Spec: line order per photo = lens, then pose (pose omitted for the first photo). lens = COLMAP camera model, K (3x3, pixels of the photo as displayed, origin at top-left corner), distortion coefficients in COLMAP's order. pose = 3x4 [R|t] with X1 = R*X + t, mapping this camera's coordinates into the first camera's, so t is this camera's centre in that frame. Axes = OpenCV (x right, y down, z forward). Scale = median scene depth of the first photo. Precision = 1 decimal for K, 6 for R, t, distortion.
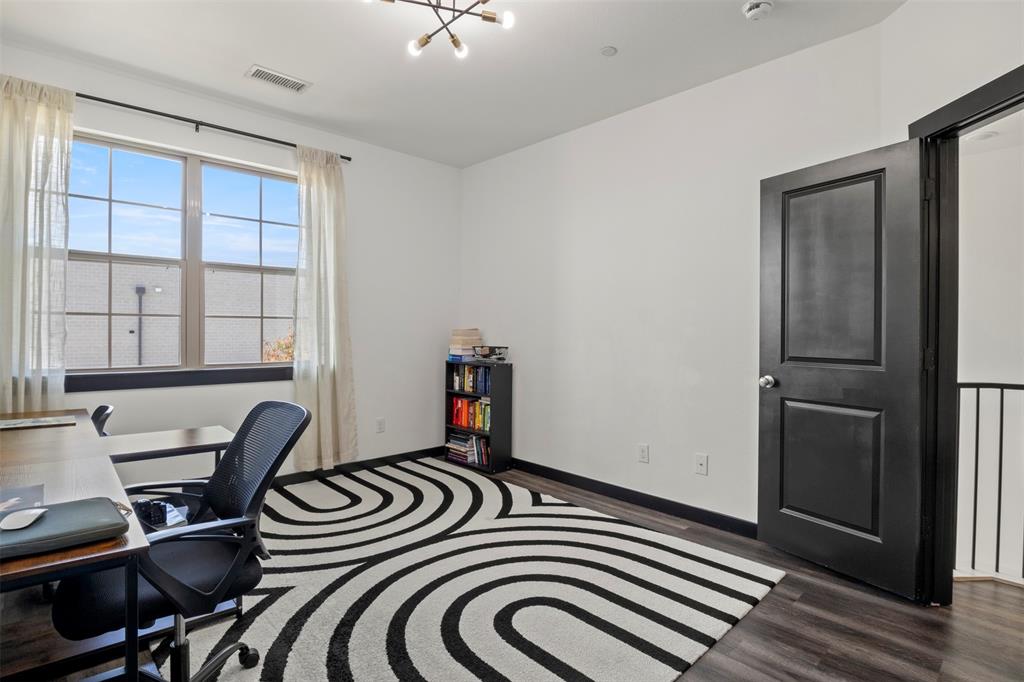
lens RADIAL K [[520.9, 0, 512.2], [0, 520.9, 334.2], [0, 0, 1]] dist [-0.002664, -0.000694]
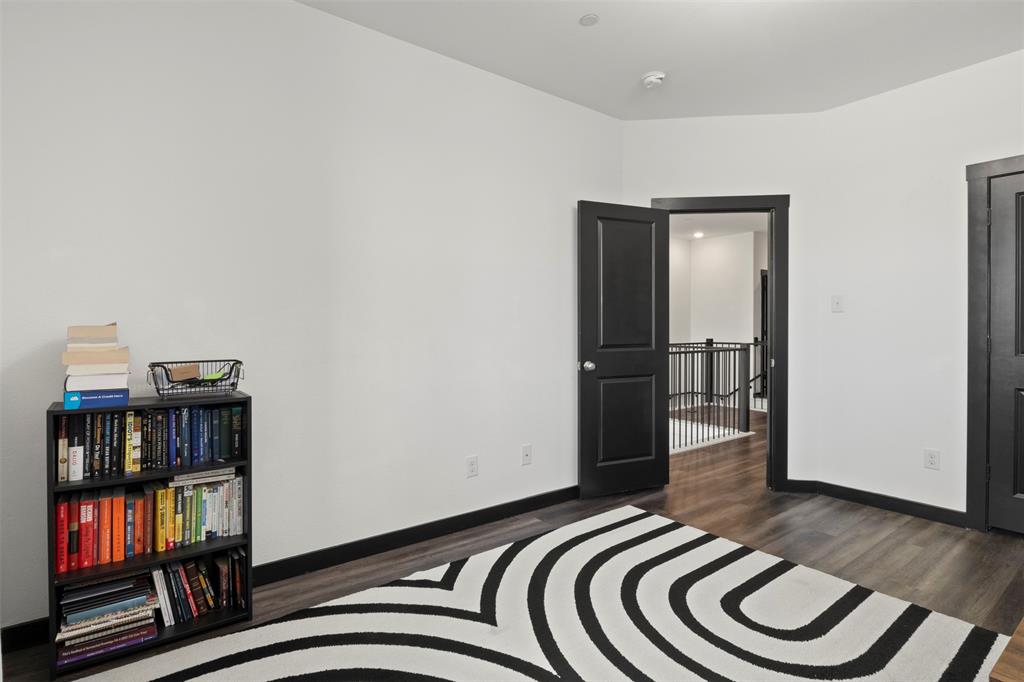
lens RADIAL K [[520.9, 0, 507.9], [0, 520.9, 331.1], [0, 0, 1]] dist [-0.002664, -0.000694]
pose [[0.098089, -0.019906, 0.994979, -0.601068], [0.003399, 0.999801, 0.019667, -0.014330], [-0.995172, 0.001453, 0.098137, 0.849188]]
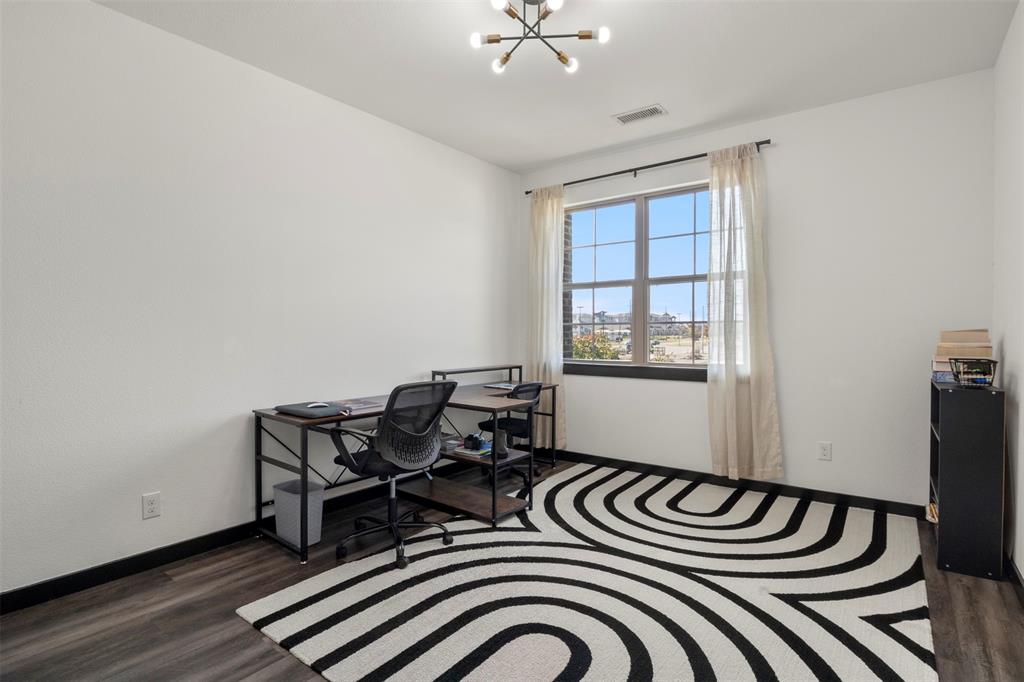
lens RADIAL K [[520.9, 0, 517.3], [0, 520.9, 342.1], [0, 0, 1]] dist [-0.002664, -0.000694]
pose [[0.162026, 0.011182, -0.986723, 0.566309], [-0.005183, 0.999932, 0.010481, -0.000747], [0.986773, 0.003416, 0.162073, 0.488857]]
